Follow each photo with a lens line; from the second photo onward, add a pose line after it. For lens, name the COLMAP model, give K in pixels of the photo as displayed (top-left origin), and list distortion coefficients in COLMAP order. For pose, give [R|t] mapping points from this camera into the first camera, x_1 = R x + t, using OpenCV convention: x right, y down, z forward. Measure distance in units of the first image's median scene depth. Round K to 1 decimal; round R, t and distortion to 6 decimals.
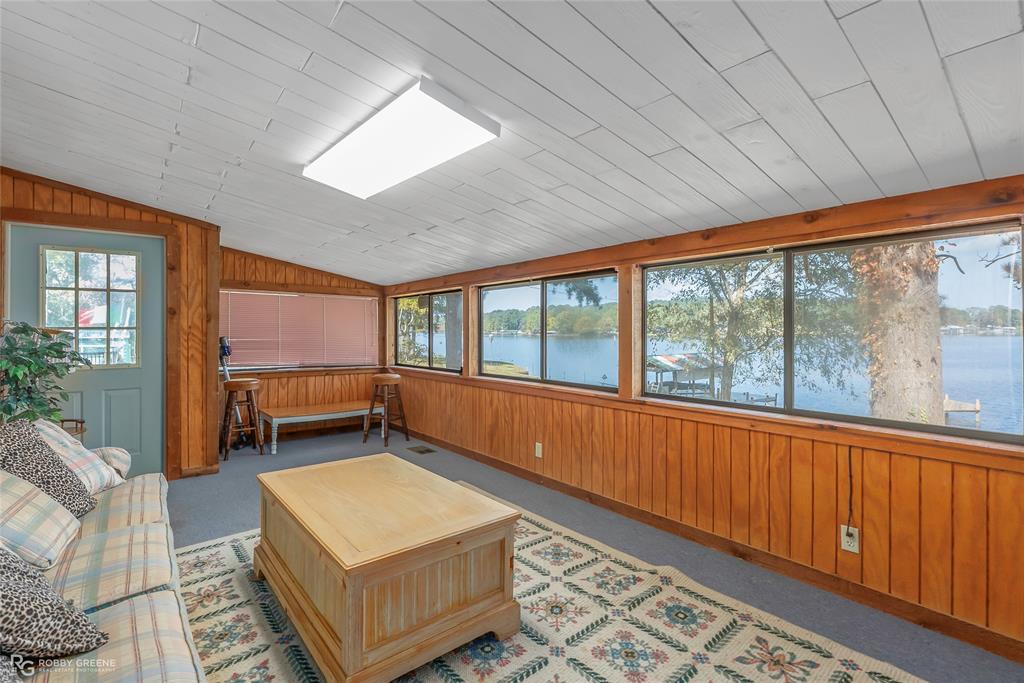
lens RADIAL K [[471.8, 0, 514.2], [0, 471.8, 327.2], [0, 0, 1]] dist [-0.003682, 0.000357]
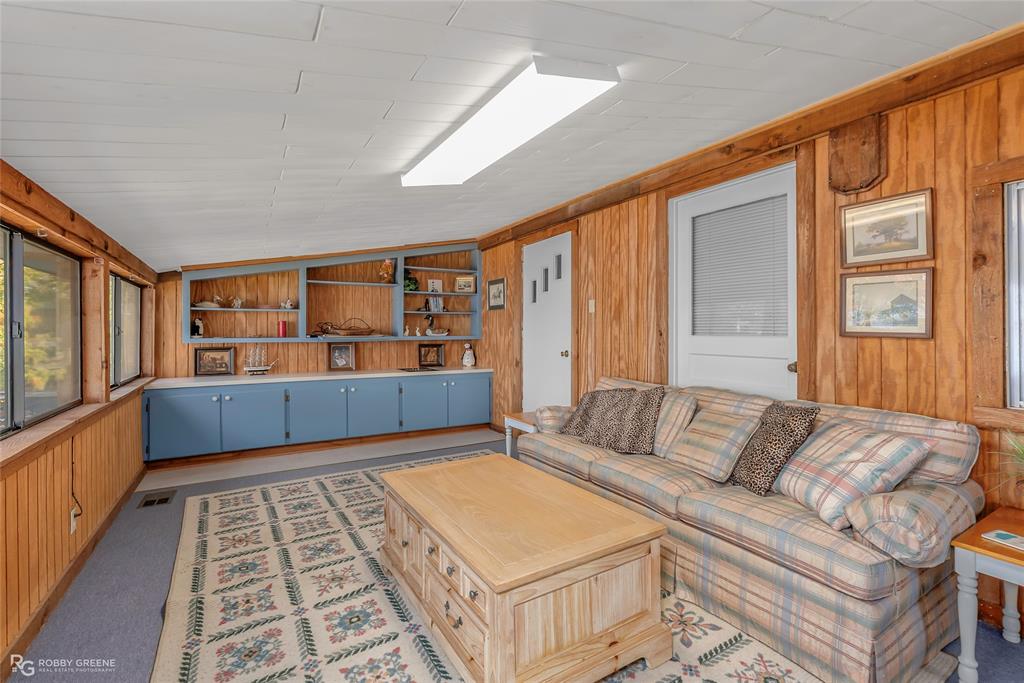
lens RADIAL K [[471.8, 0, 514.2], [0, 471.8, 327.2], [0, 0, 1]] dist [-0.003682, 0.000357]
pose [[-0.987779, 0.007005, 0.155707, -0.466595], [0.005242, 0.999917, -0.011727, 0.019724], [-0.155776, -0.010767, -0.987734, 1.903213]]
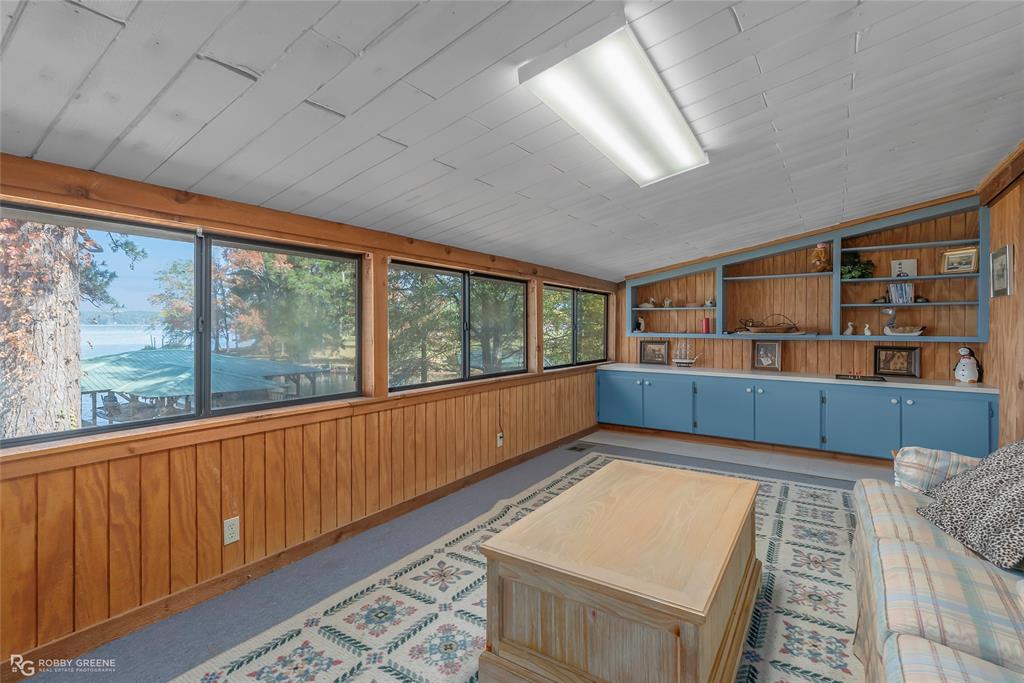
lens RADIAL K [[471.8, 0, 514.2], [0, 471.8, 327.2], [0, 0, 1]] dist [-0.003682, 0.000357]
pose [[-0.282014, -0.000930, 0.959410, -1.051285], [-0.007736, 0.999969, -0.001305, 0.014435], [-0.959379, -0.007790, -0.282013, 1.452038]]
